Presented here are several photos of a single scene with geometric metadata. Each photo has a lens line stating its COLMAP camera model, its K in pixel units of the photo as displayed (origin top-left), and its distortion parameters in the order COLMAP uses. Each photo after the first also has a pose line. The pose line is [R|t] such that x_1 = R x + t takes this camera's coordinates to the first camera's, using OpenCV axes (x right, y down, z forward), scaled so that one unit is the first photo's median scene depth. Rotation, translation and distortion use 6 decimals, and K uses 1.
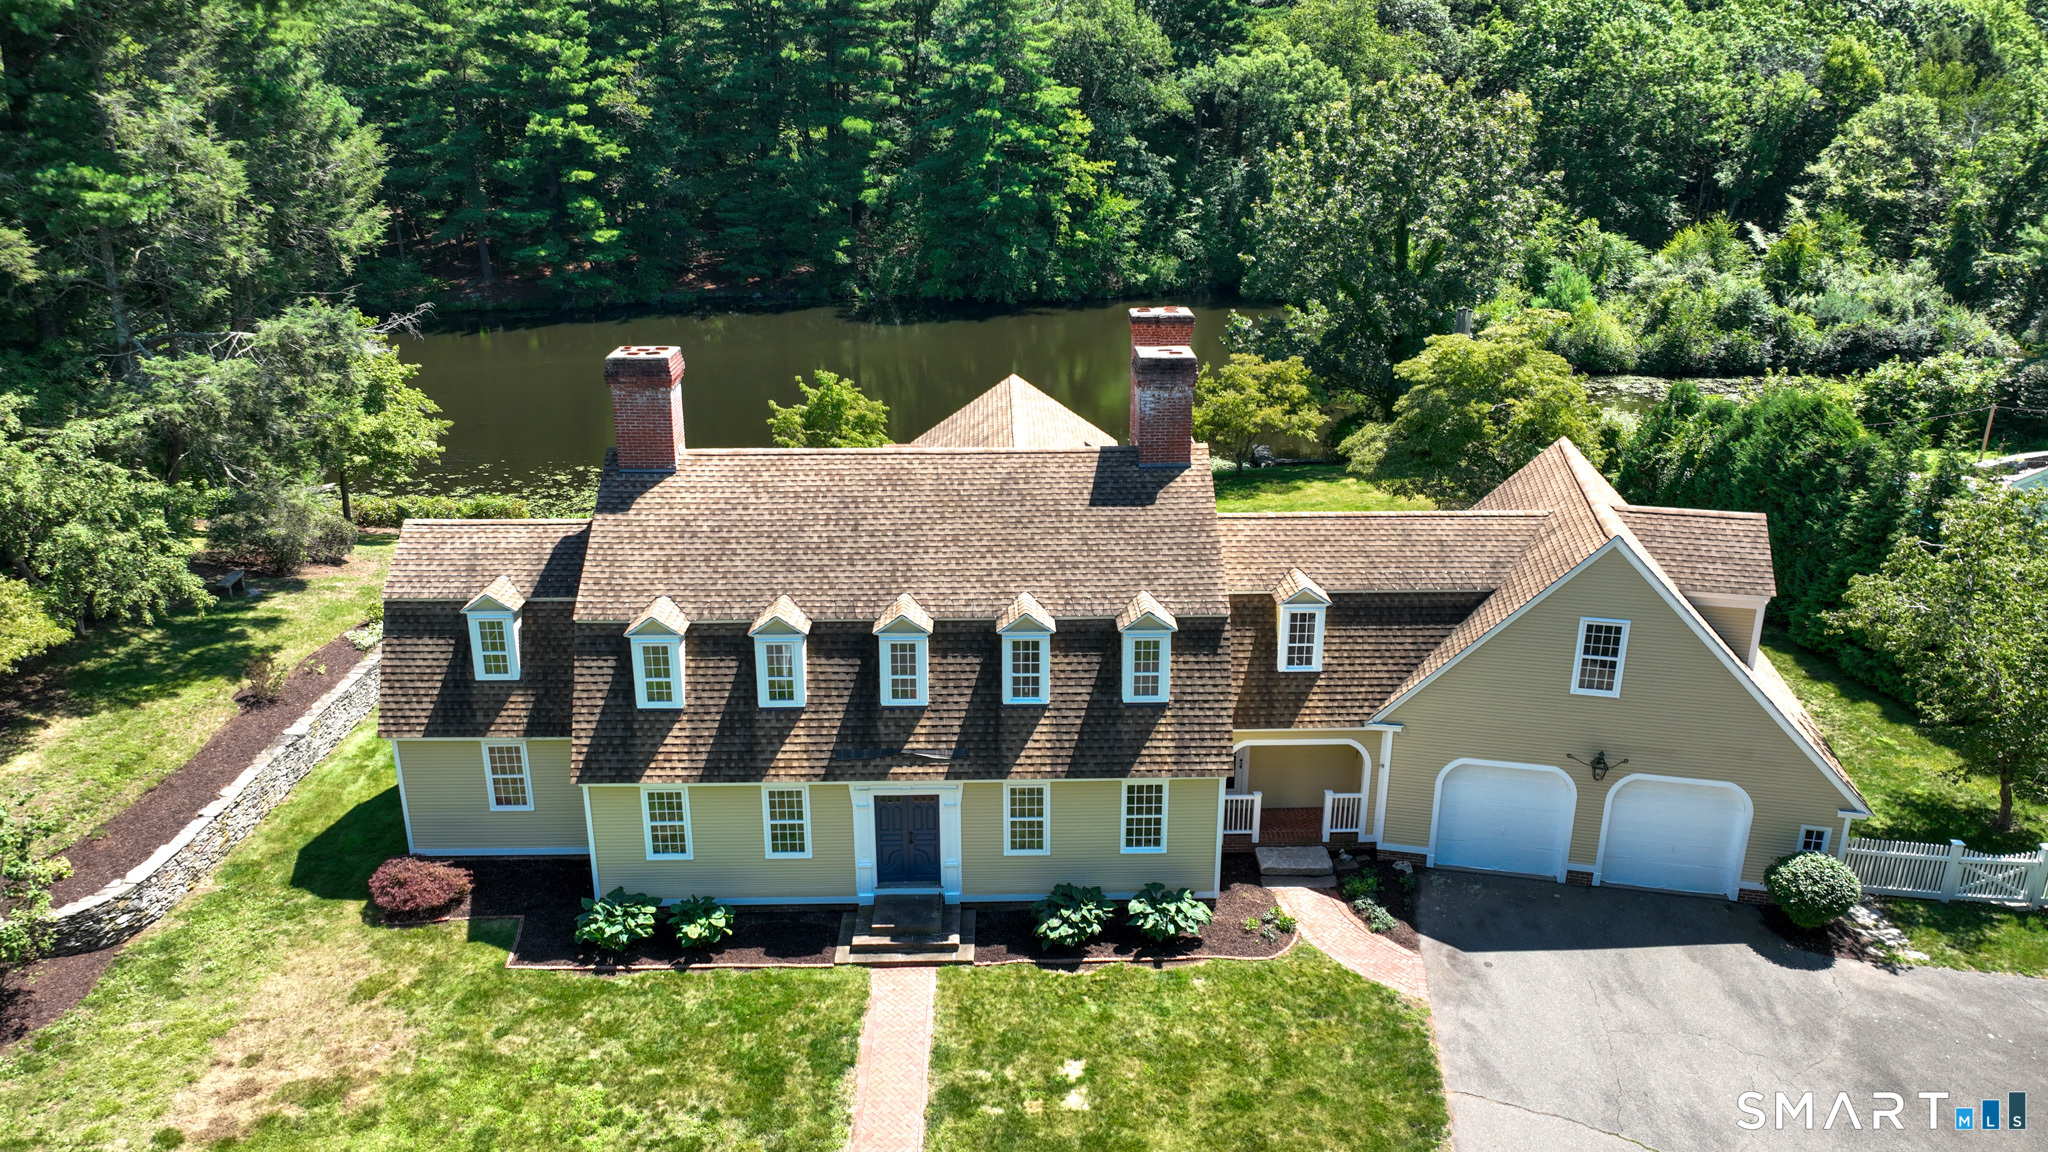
lens RADIAL K [[1446.5, 0, 1027.4], [0, 1446.5, 573.3], [0, 0, 1]] dist [-0.003762, 0.014843]
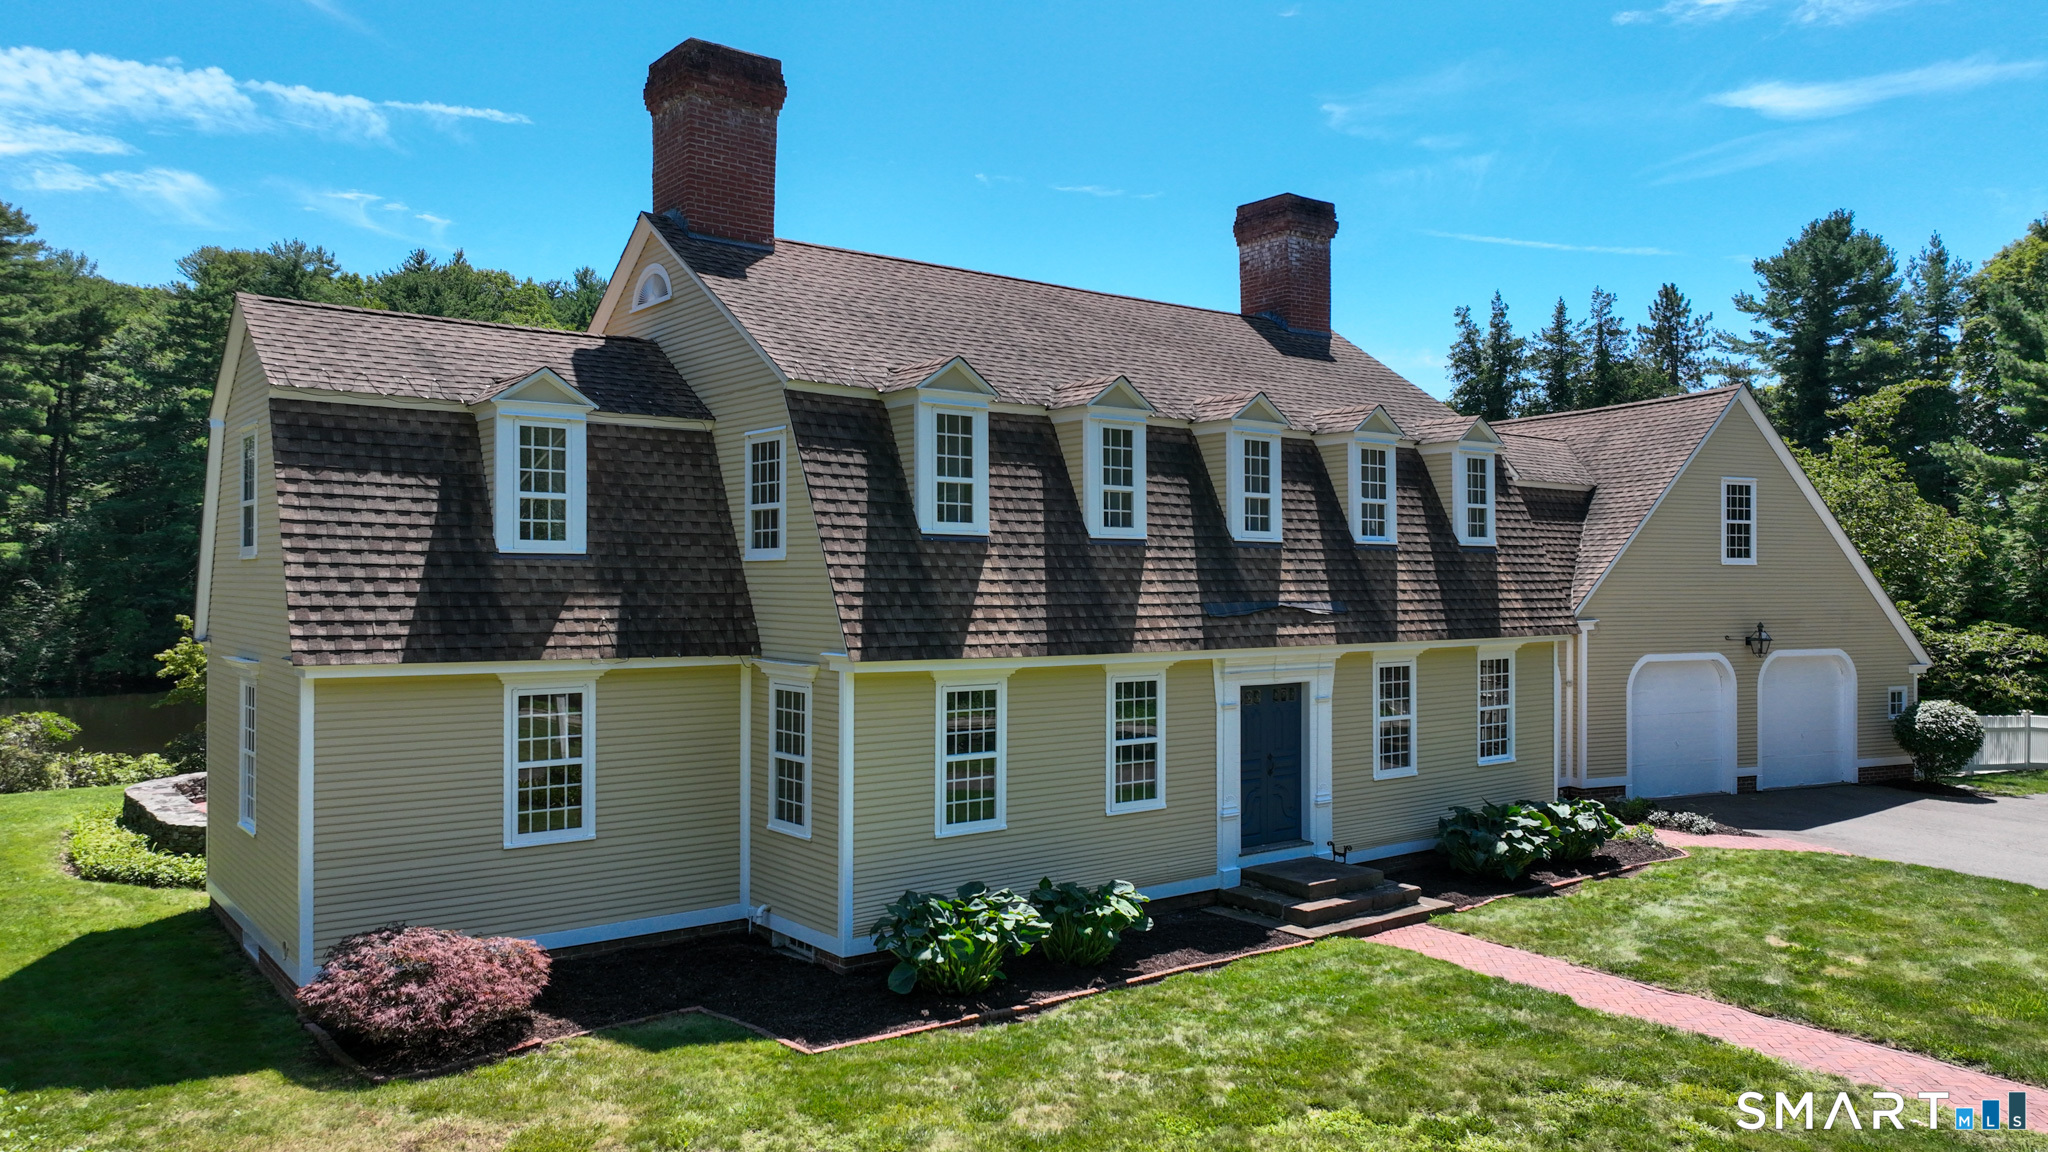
lens RADIAL K [[1446.5, 0, 1024.7], [0, 1446.5, 580.9], [0, 0, 1]] dist [-0.003762, 0.014843]
pose [[0.801703, 0.001455, 0.597721, -0.528082], [0.200293, 0.941529, -0.270937, 0.248515], [-0.563166, 0.336930, 0.754535, 0.536261]]
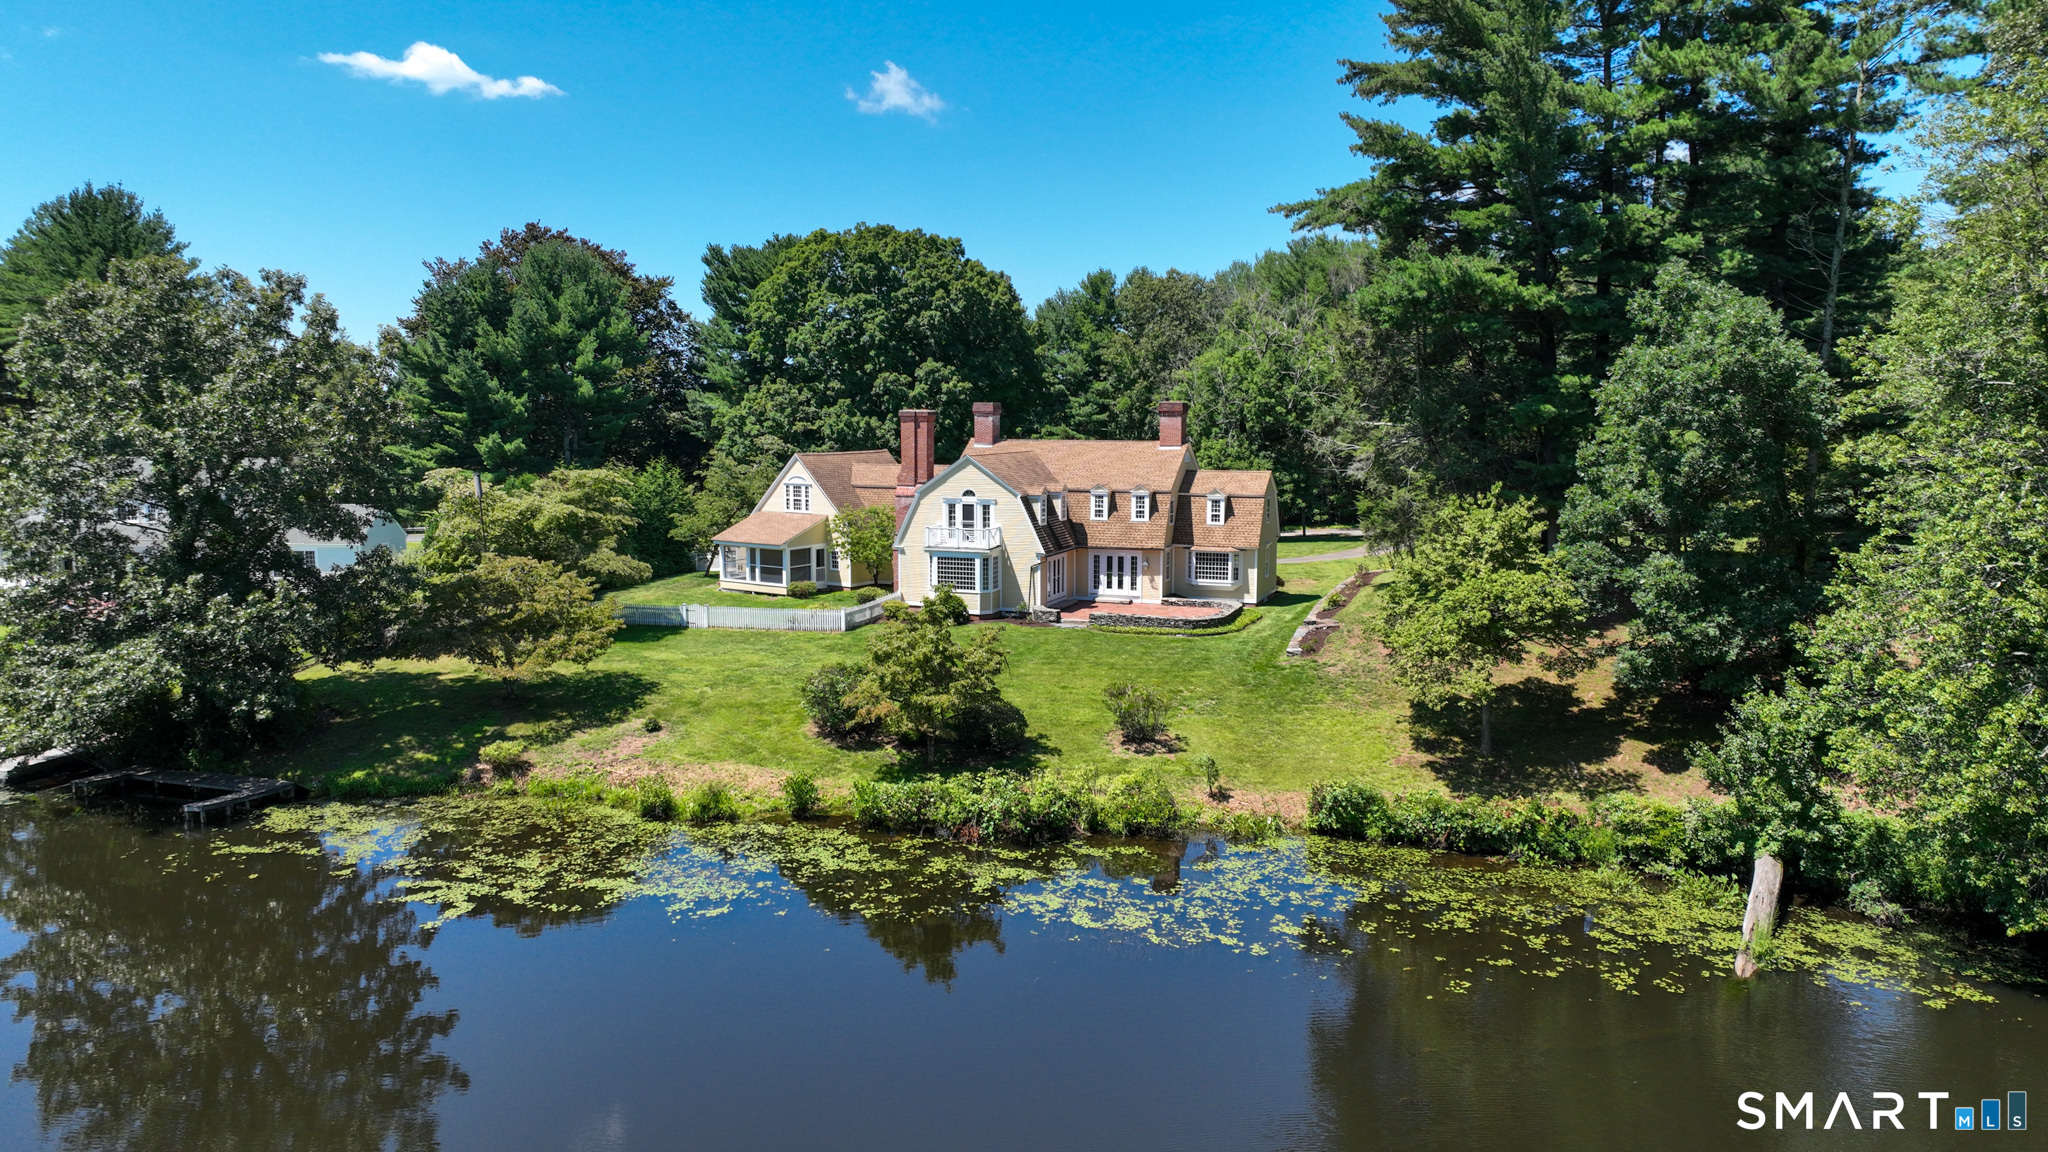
lens RADIAL K [[1446.5, 0, 1021.5], [0, 1446.5, 576.5], [0, 0, 1]] dist [-0.003762, 0.014843]
pose [[-0.924154, -0.052213, 0.378434, -1.023416], [0.121618, 0.898863, 0.421016, -1.007471], [-0.362143, 0.435108, -0.824338, 3.407116]]
